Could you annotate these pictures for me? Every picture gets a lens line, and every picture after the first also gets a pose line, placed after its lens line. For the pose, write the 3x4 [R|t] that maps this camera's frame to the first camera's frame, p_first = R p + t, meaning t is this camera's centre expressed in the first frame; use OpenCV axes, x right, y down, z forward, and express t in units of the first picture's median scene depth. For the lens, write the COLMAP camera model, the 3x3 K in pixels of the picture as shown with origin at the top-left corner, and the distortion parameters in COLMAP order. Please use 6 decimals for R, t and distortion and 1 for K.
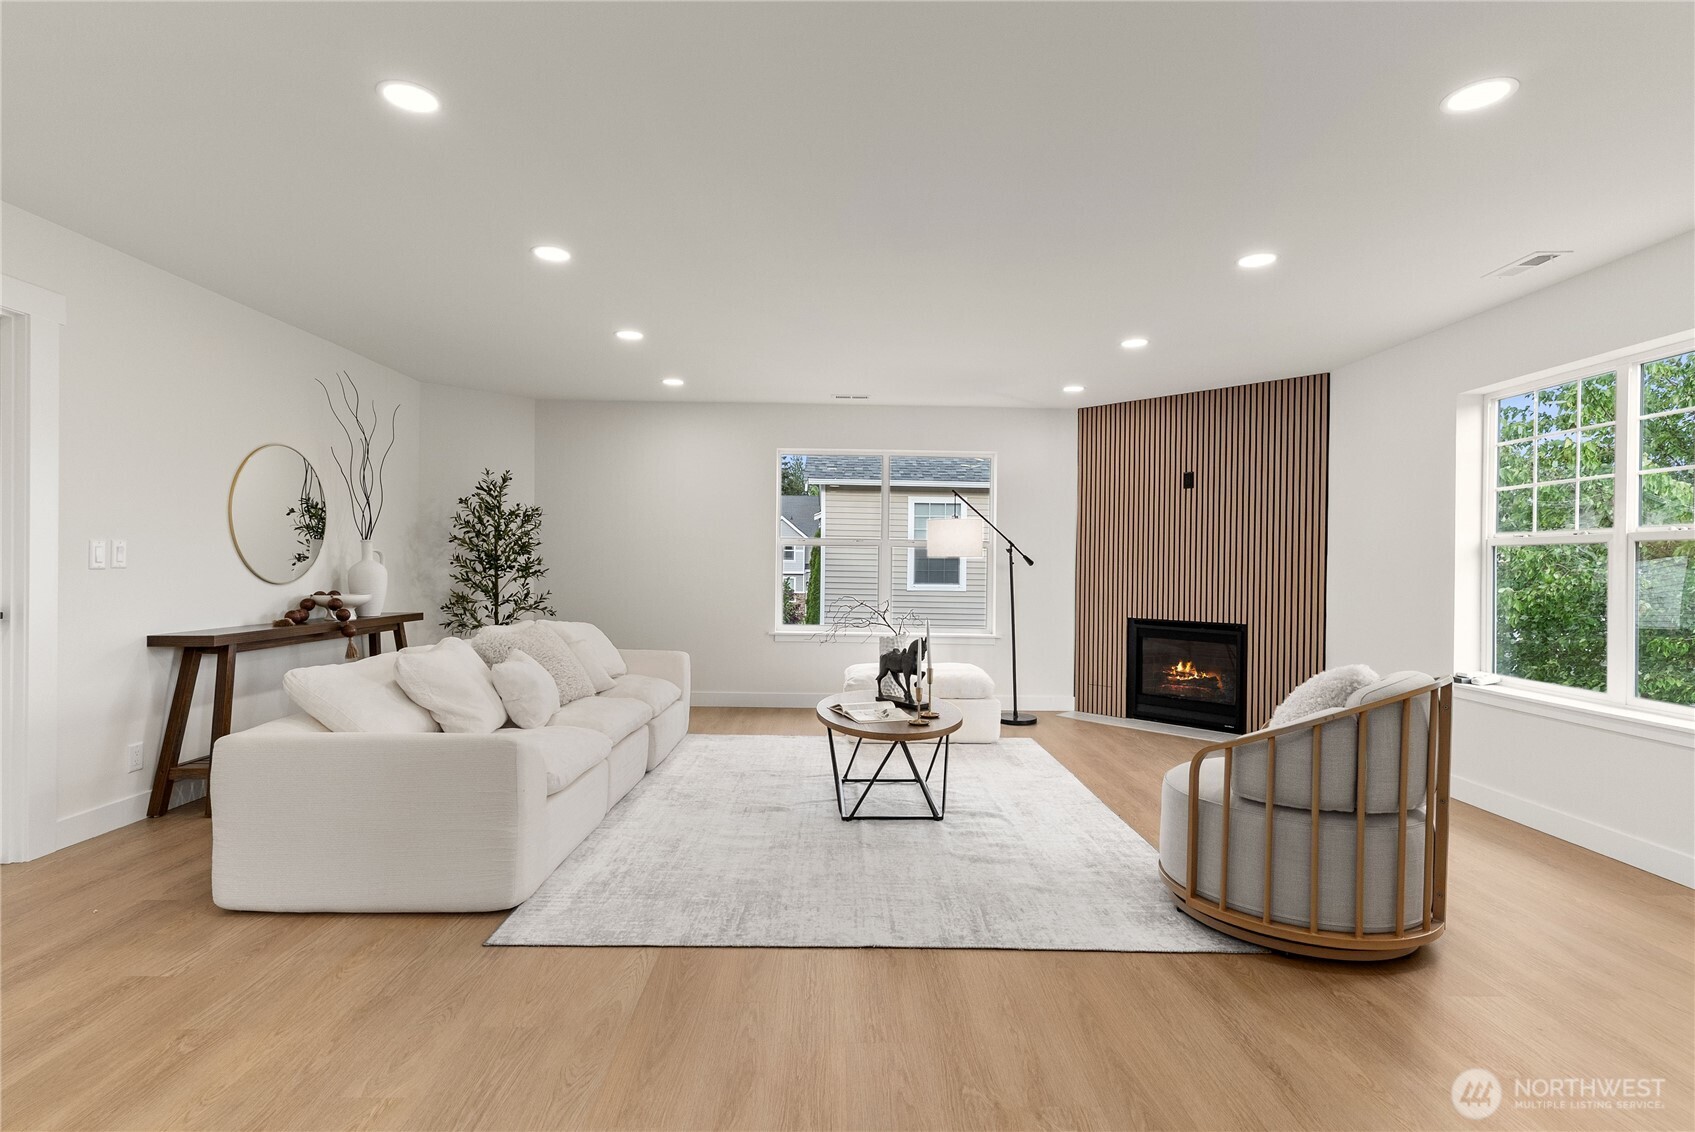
lens RADIAL K [[814.5, 0, 850.6], [0, 814.5, 568.8], [0, 0, 1]] dist [0.000029, -0.000103]
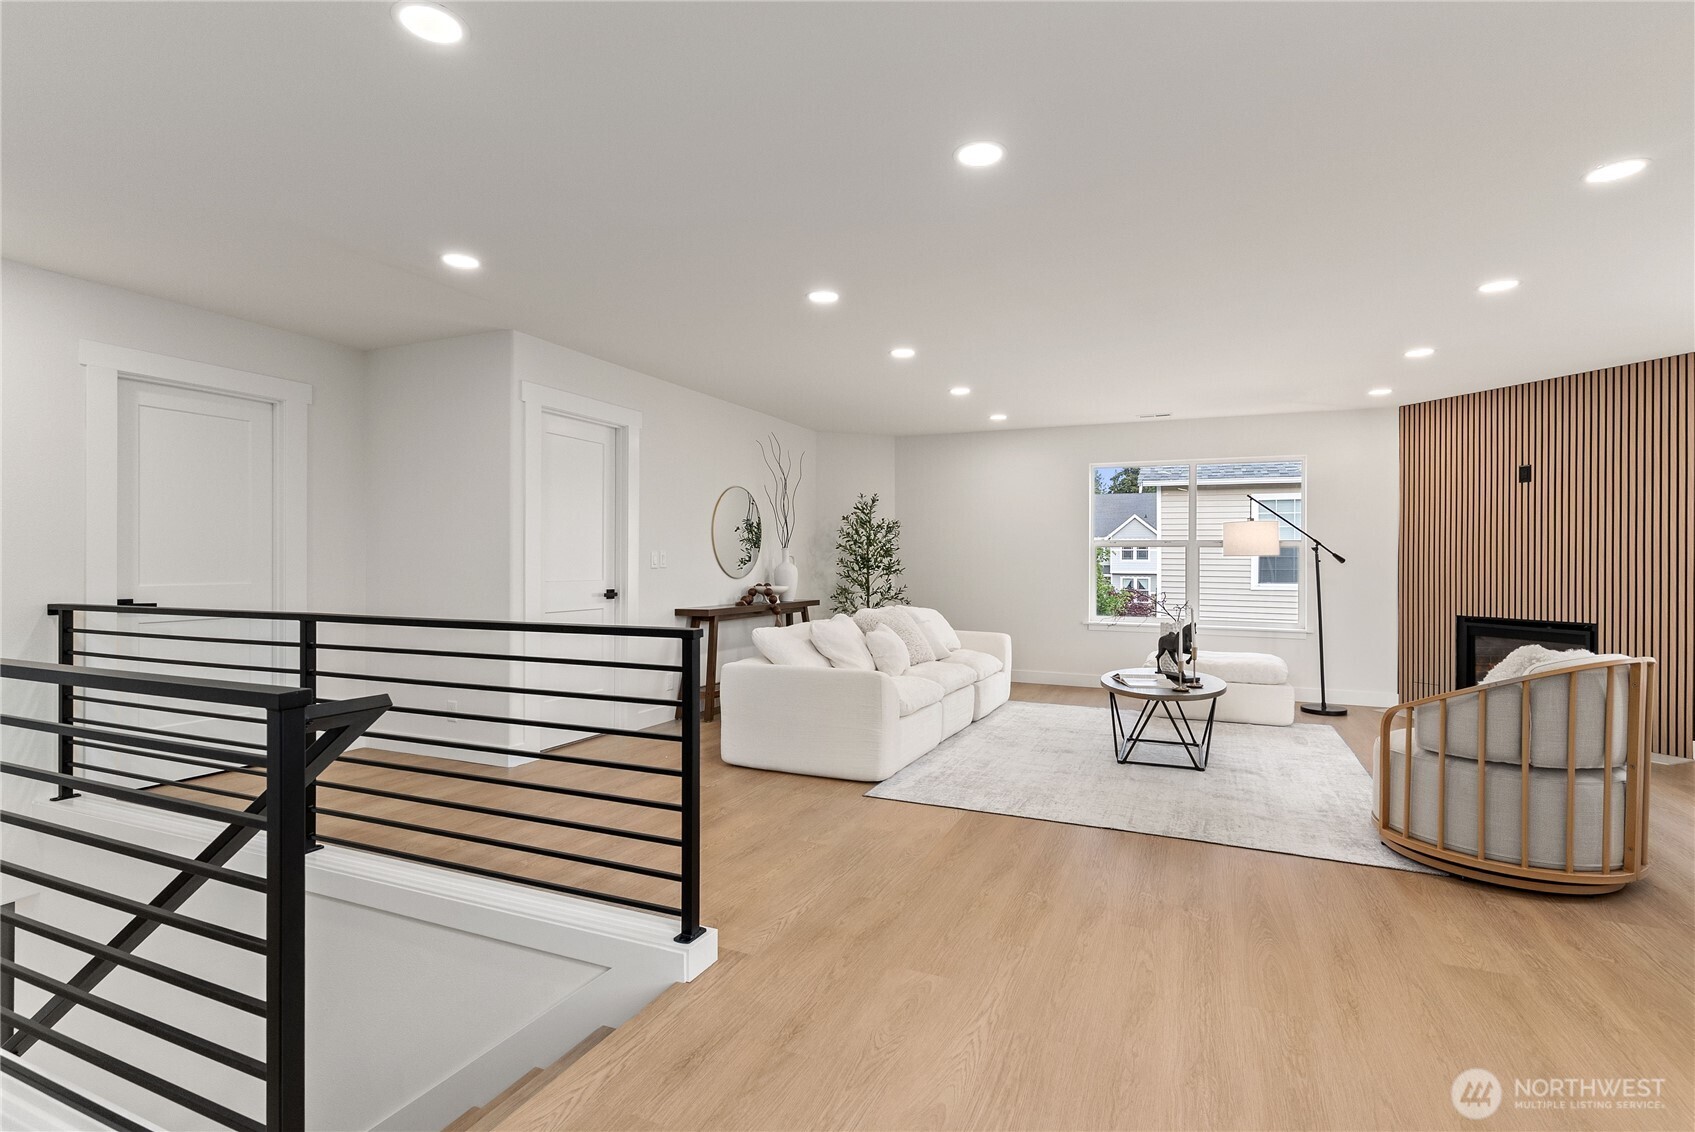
lens RADIAL K [[814.5, 0, 850.6], [0, 814.5, 568.8], [0, 0, 1]] dist [0.000029, -0.000103]
pose [[0.909154, -0.003516, -0.416446, 0.120719], [0.003292, 0.999994, -0.001254, 0.003436], [0.416448, -0.000231, 0.909160, -0.286507]]
